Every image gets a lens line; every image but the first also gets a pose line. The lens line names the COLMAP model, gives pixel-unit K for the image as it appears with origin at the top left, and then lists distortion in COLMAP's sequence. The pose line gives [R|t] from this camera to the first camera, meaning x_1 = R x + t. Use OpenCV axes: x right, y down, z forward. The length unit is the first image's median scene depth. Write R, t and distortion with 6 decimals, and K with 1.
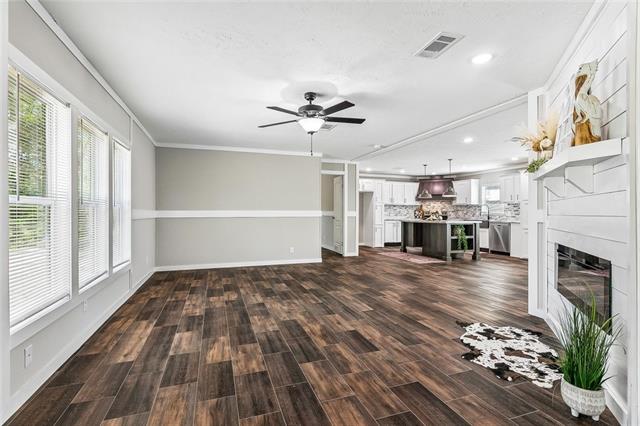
lens RADIAL K [[301.3, 0, 316.9], [0, 301.3, 212.8], [0, 0, 1]] dist [0.000740, 0.000428]
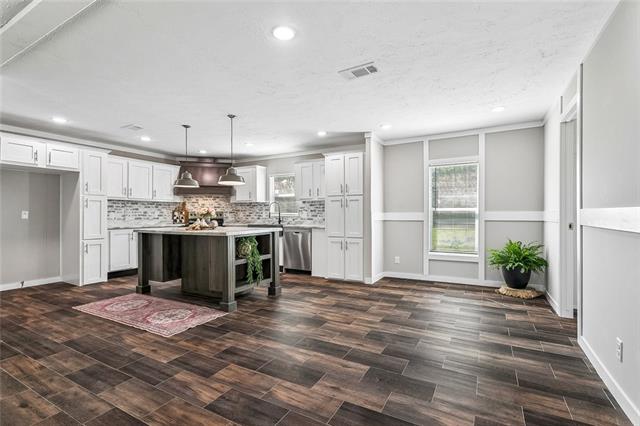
lens RADIAL K [[301.3, 0, 316.9], [0, 301.3, 212.8], [0, 0, 1]] dist [0.000740, 0.000428]
pose [[0.747844, -0.002624, 0.663869, 0.157857], [0.005357, 0.999983, -0.002083, -0.000591], [-0.663853, 0.005114, 0.747846, 0.396935]]
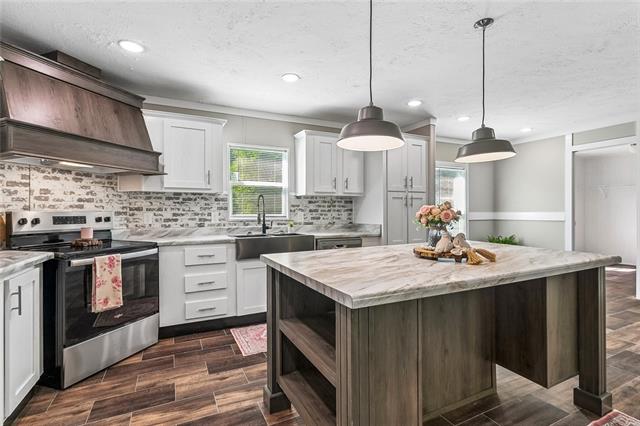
lens RADIAL K [[301.3, 0, 316.9], [0, 301.3, 212.8], [0, 0, 1]] dist [0.000740, 0.000428]
pose [[-0.120043, -0.007356, 0.992741, 0.154275], [0.002860, 0.999966, 0.007755, -0.006936], [-0.992765, 0.003770, -0.120018, 0.954397]]
